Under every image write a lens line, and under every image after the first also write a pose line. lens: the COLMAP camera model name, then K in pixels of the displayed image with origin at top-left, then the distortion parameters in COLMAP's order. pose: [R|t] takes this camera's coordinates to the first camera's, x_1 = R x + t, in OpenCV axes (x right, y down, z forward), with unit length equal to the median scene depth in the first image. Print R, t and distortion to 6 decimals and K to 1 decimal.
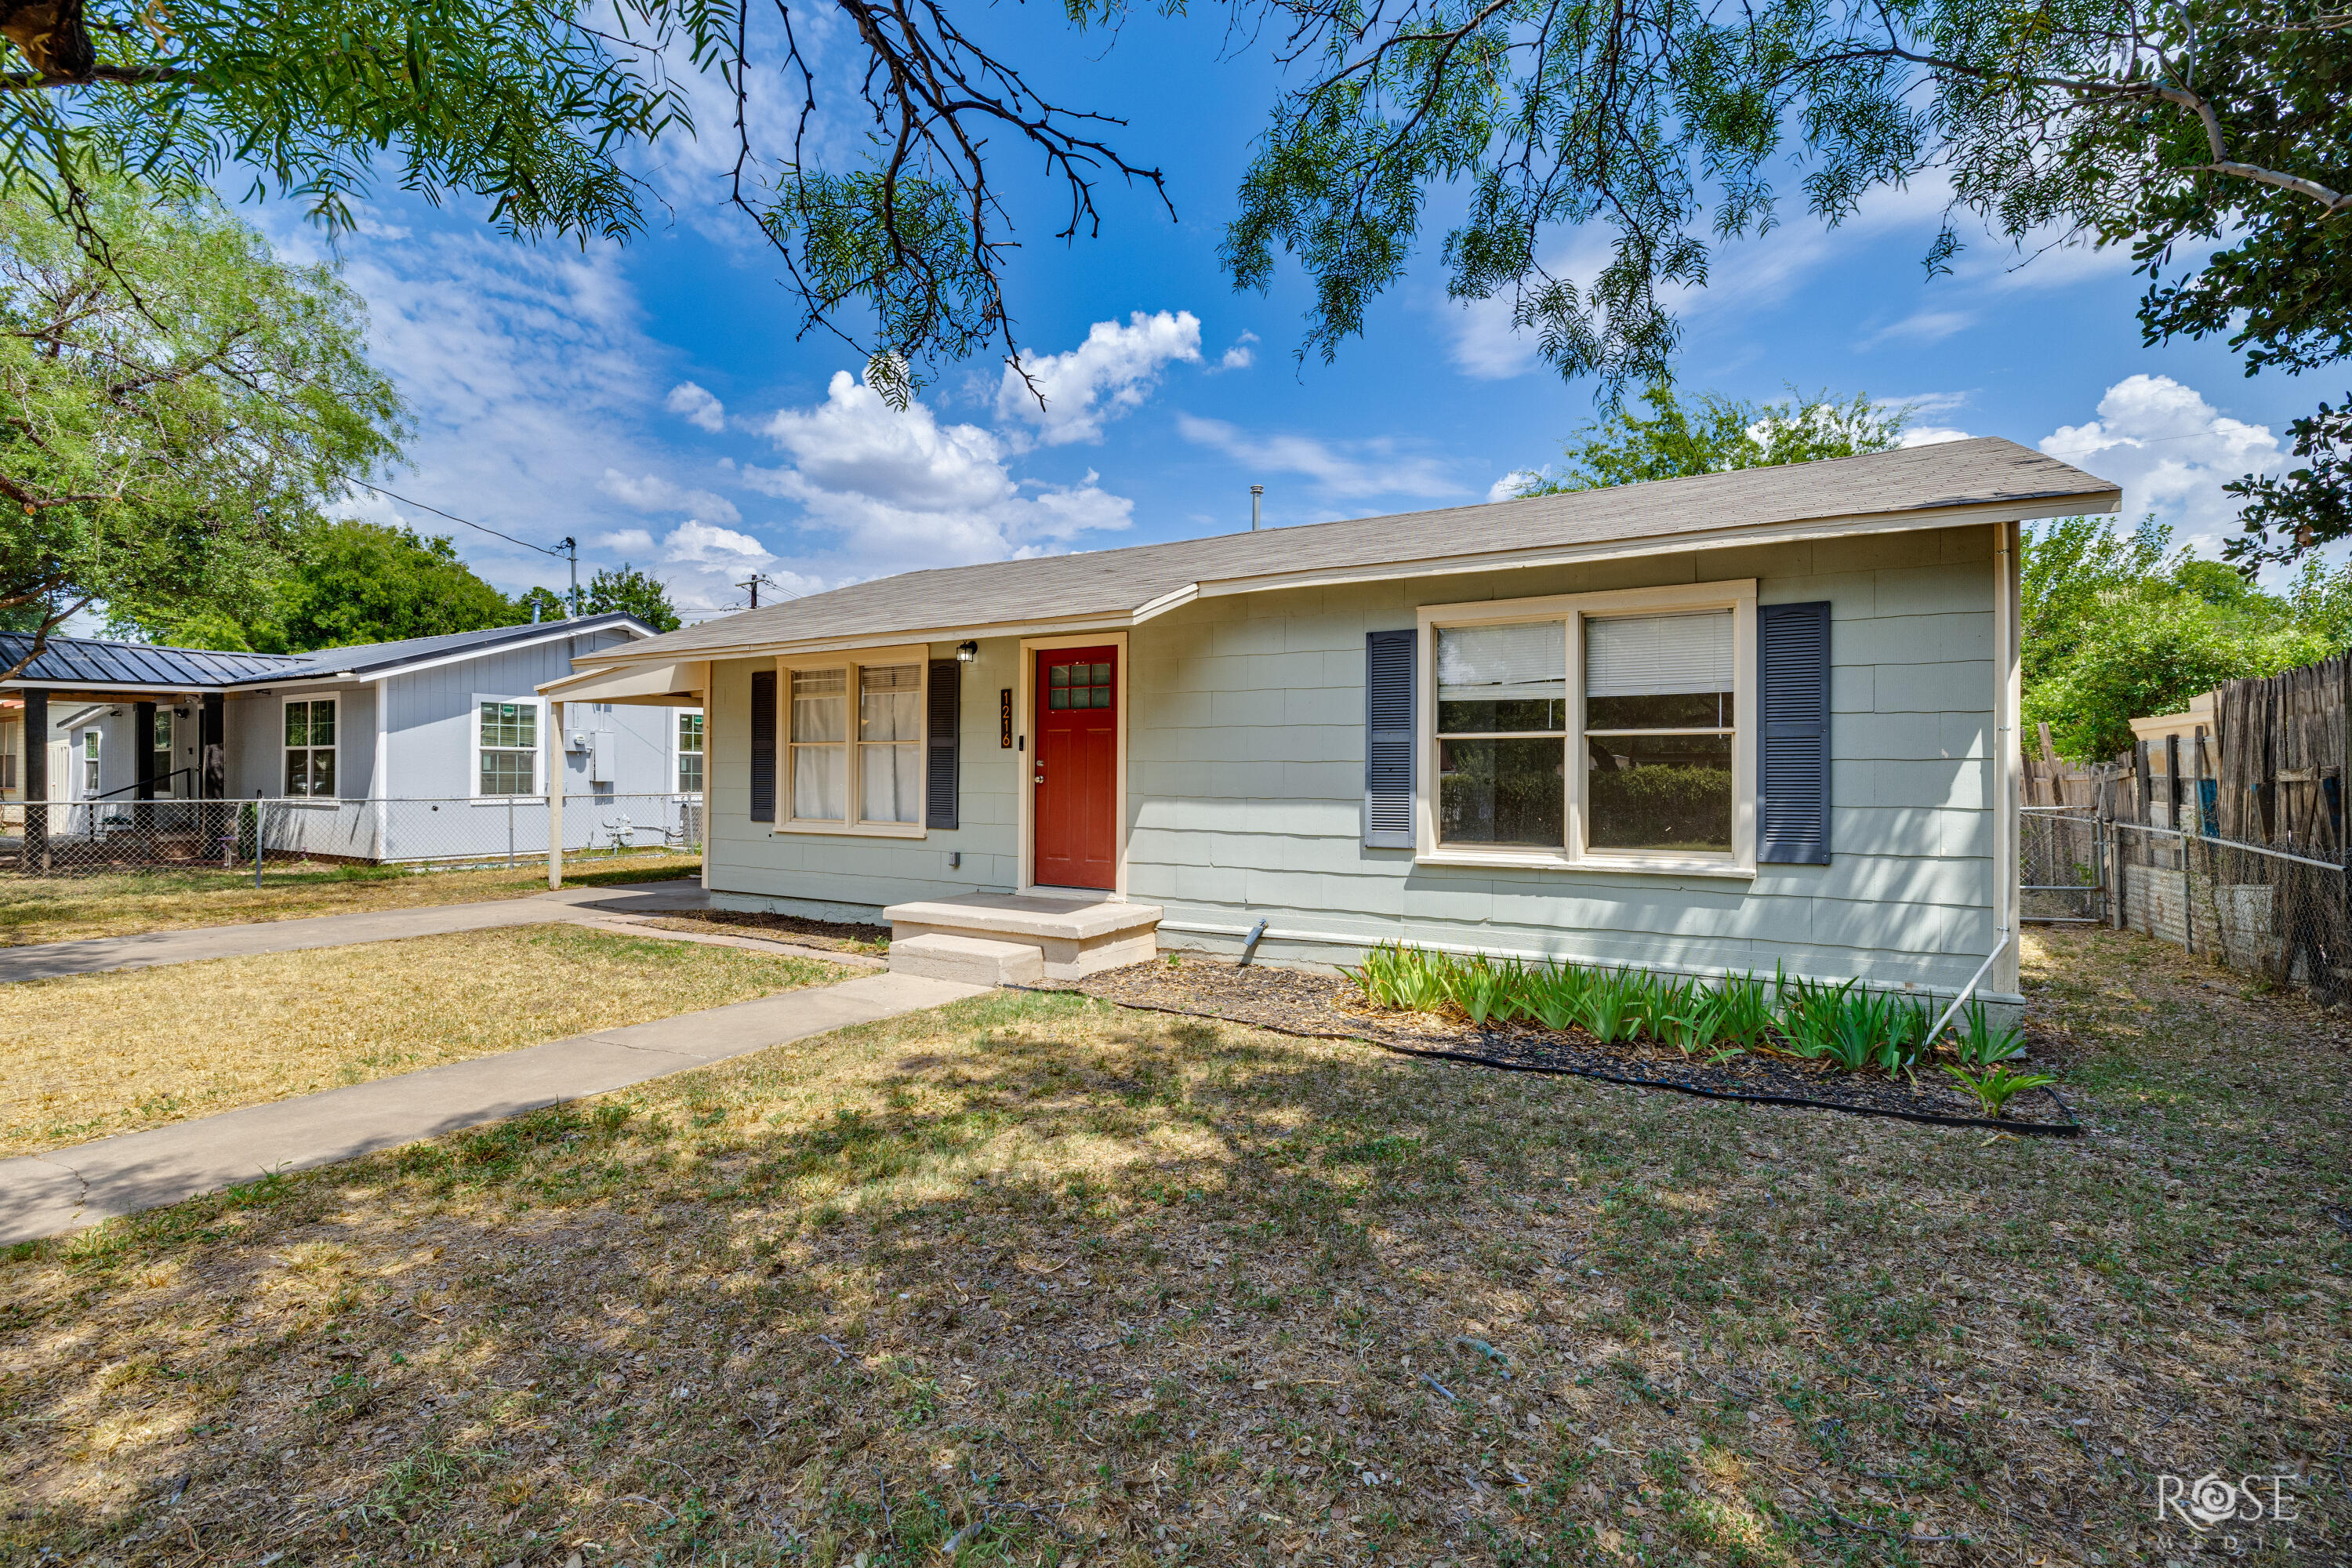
lens RADIAL K [[1048.5, 0, 1176.0], [0, 1048.5, 784.0], [0, 0, 1]] dist [-0.001661, -0.000228]
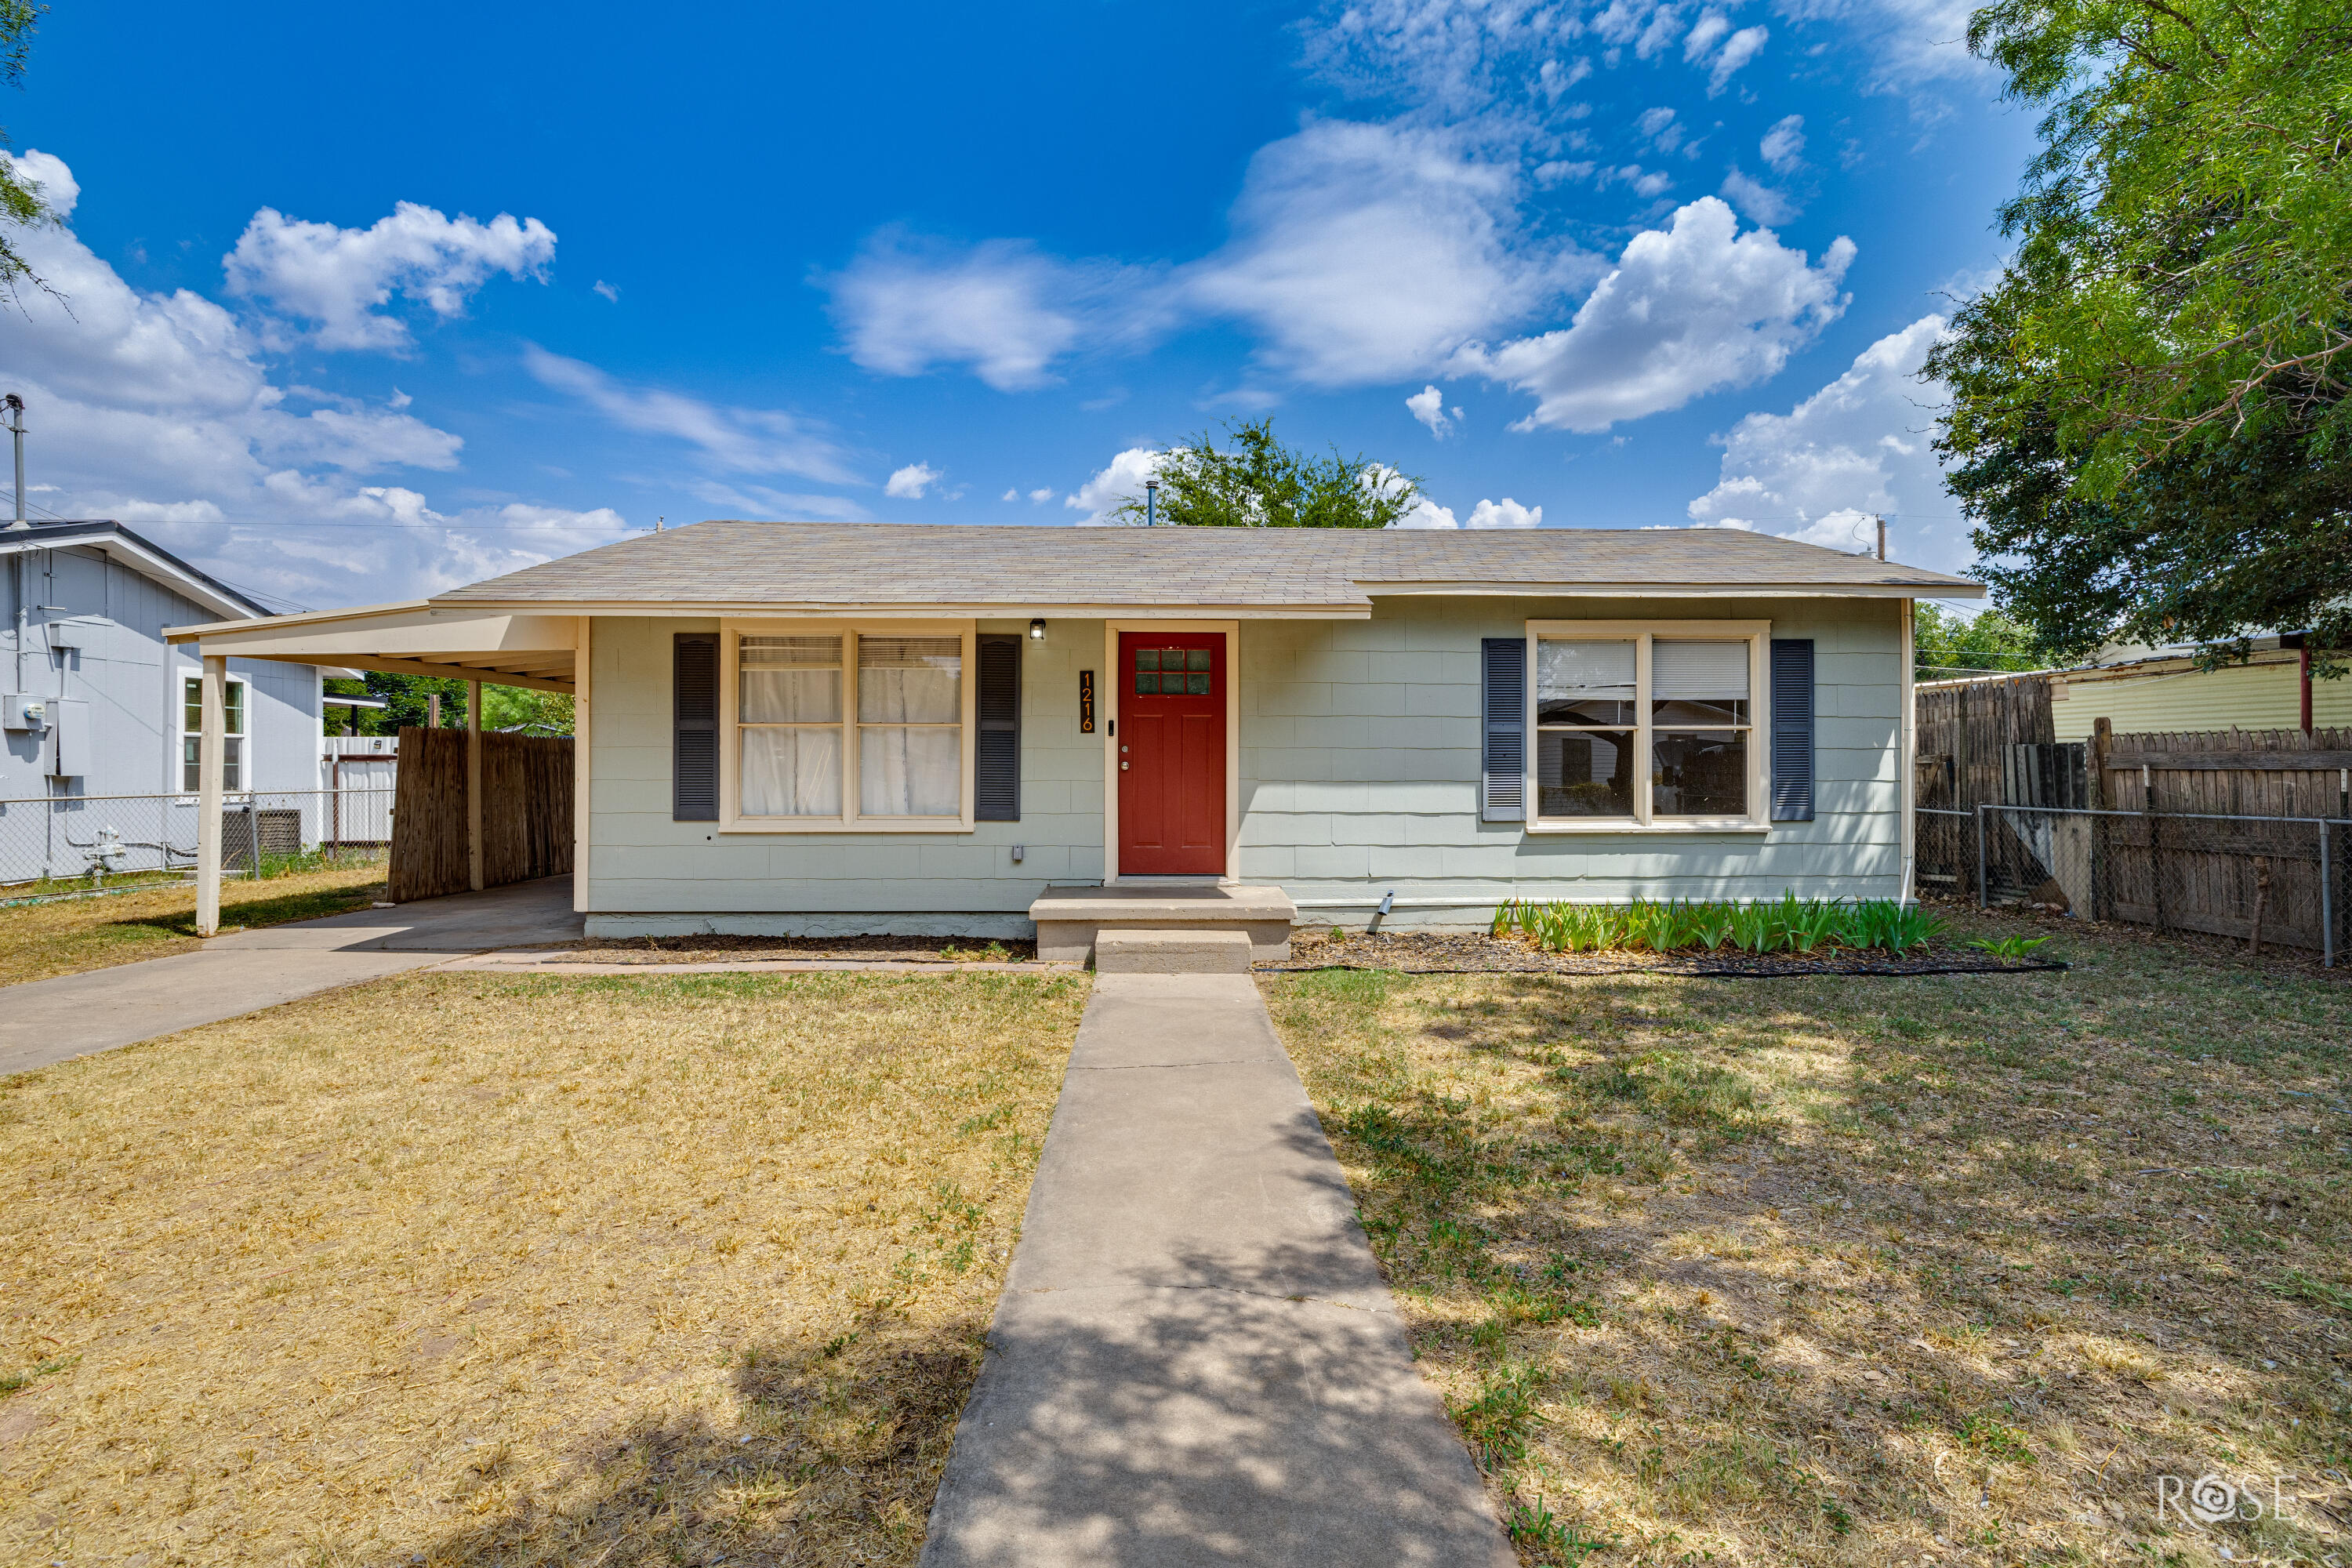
lens RADIAL K [[1048.5, 0, 1176.0], [0, 1048.5, 784.0], [0, 0, 1]] dist [-0.001661, -0.000228]
pose [[0.849599, -0.010906, 0.527316, -0.742244], [0.007802, 0.999937, 0.008110, 0.006263], [-0.527371, -0.002777, 0.849630, 0.188026]]
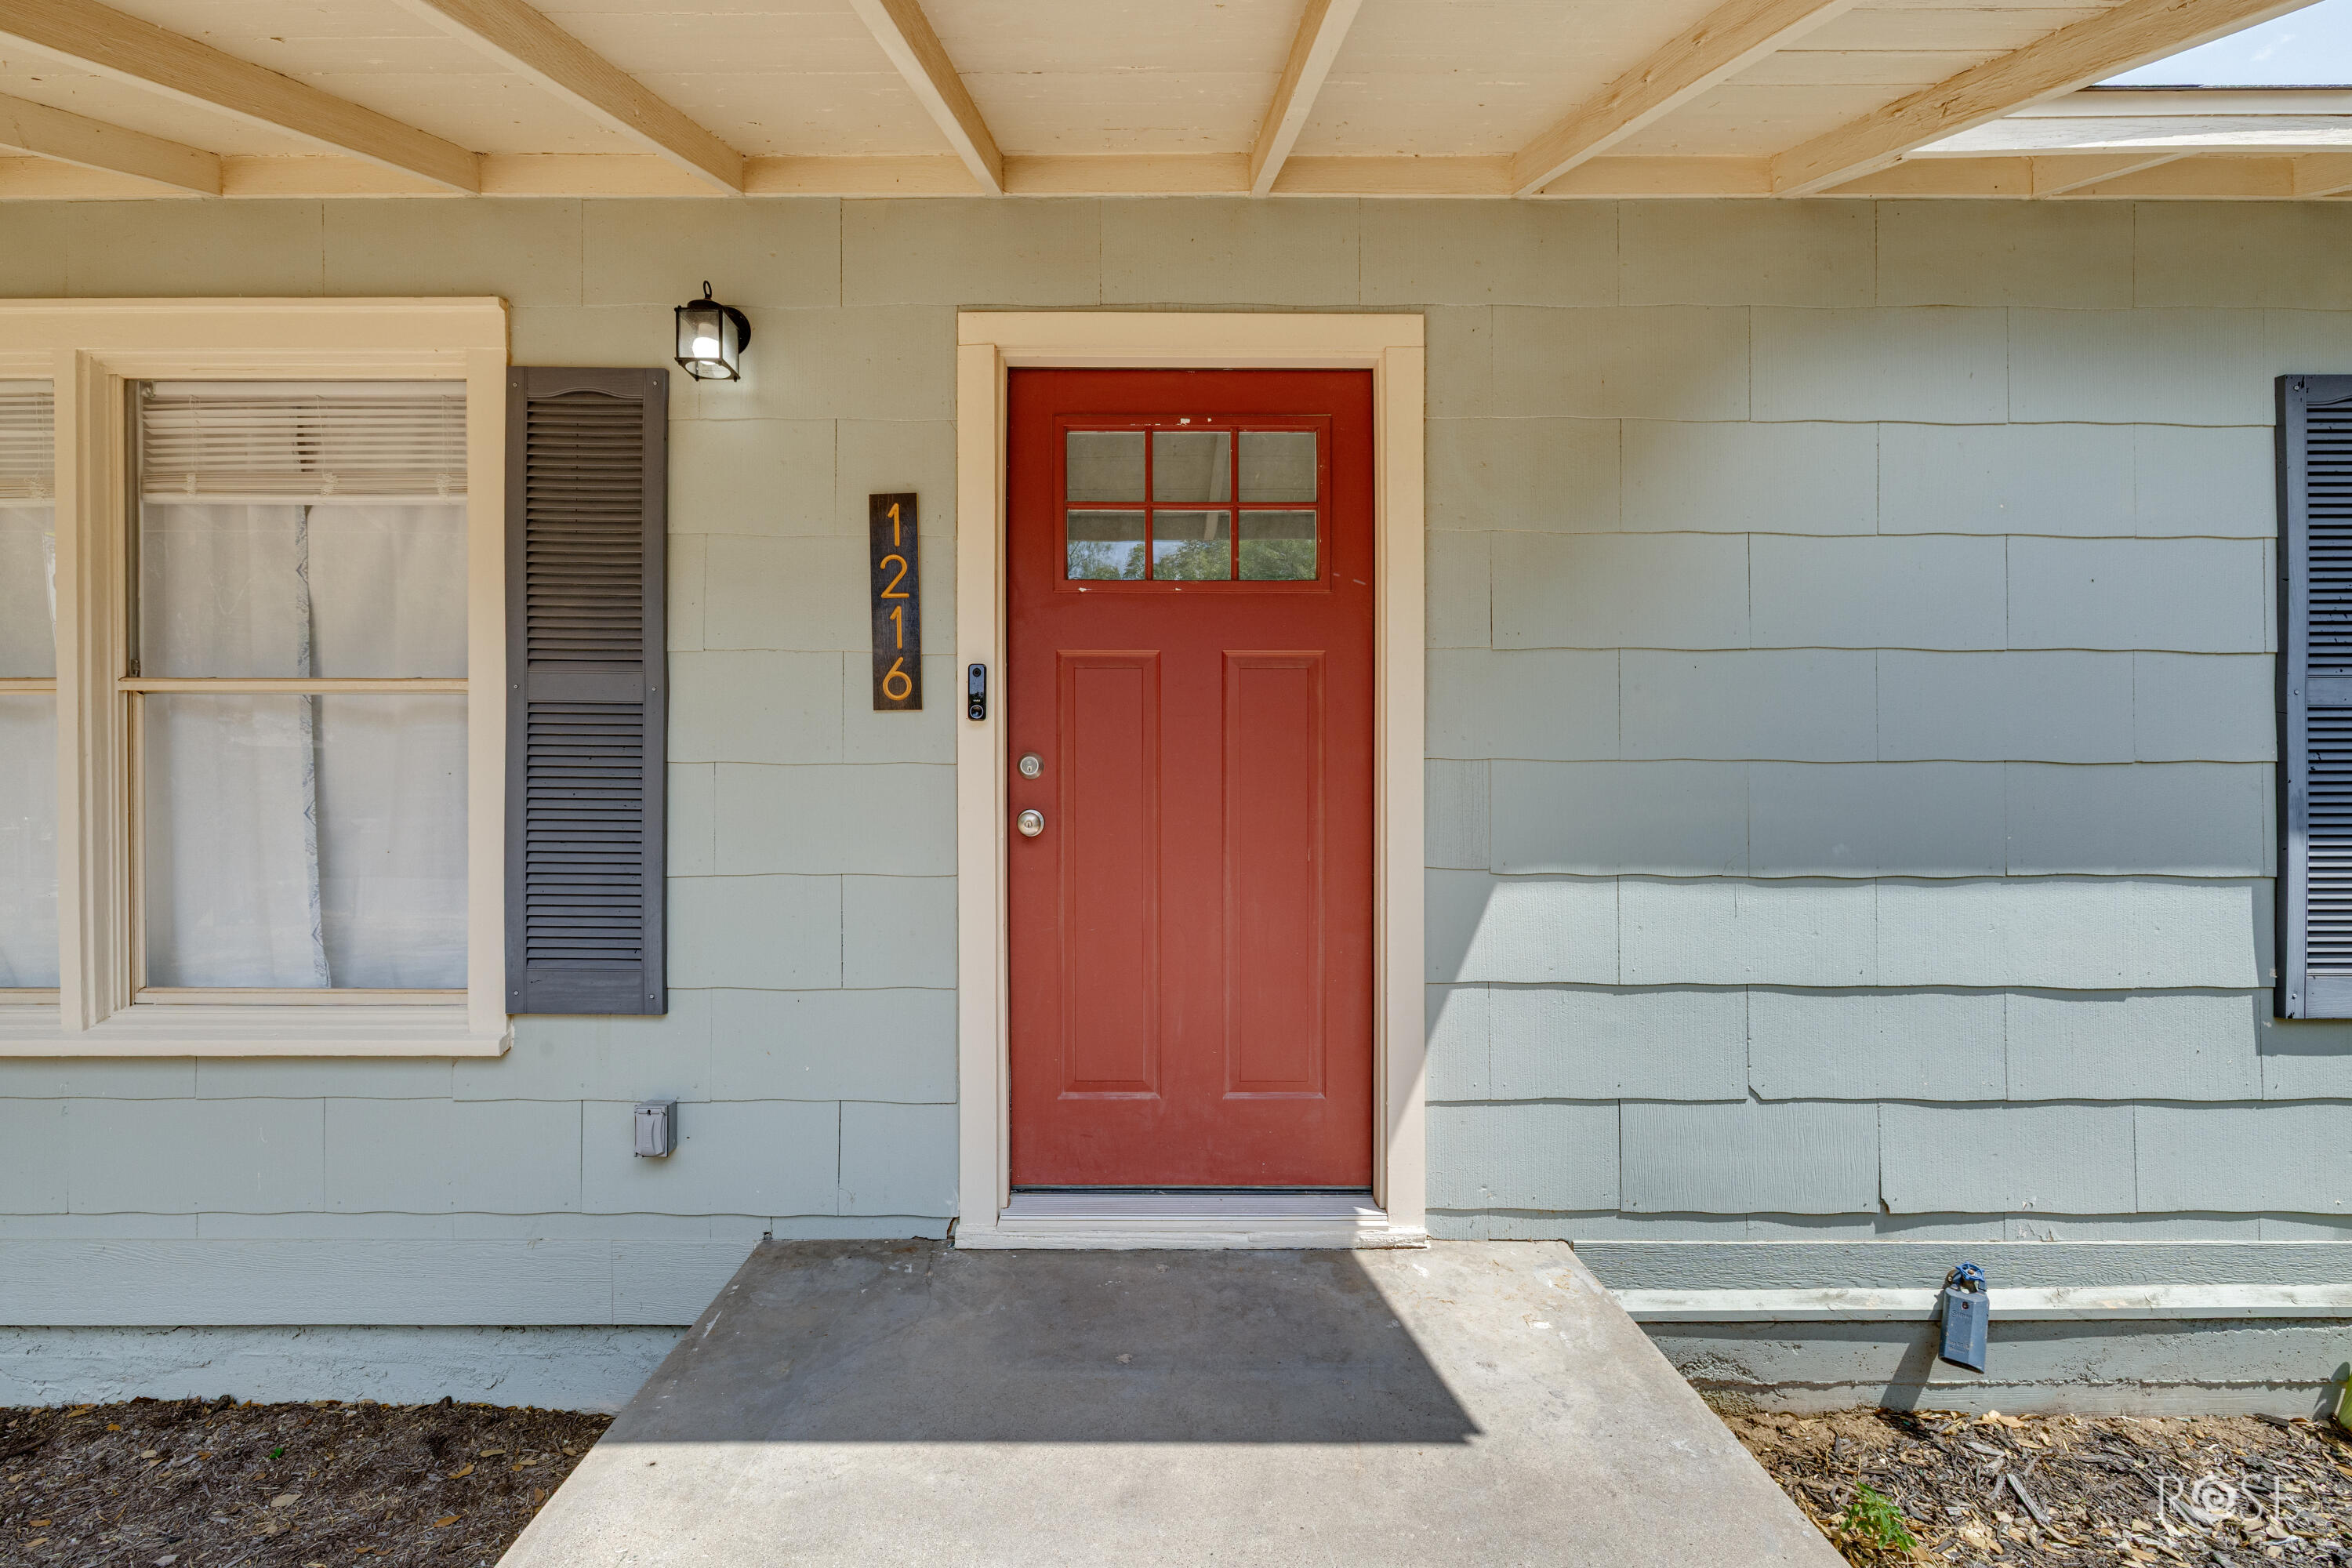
lens RADIAL K [[1048.5, 0, 1176.0], [0, 1048.5, 784.0], [0, 0, 1]] dist [-0.001661, -0.000228]
pose [[0.859189, -0.012262, 0.511511, -0.298364], [0.010826, 0.999925, 0.005787, -0.019667], [-0.511544, 0.000565, 0.859257, 0.908439]]
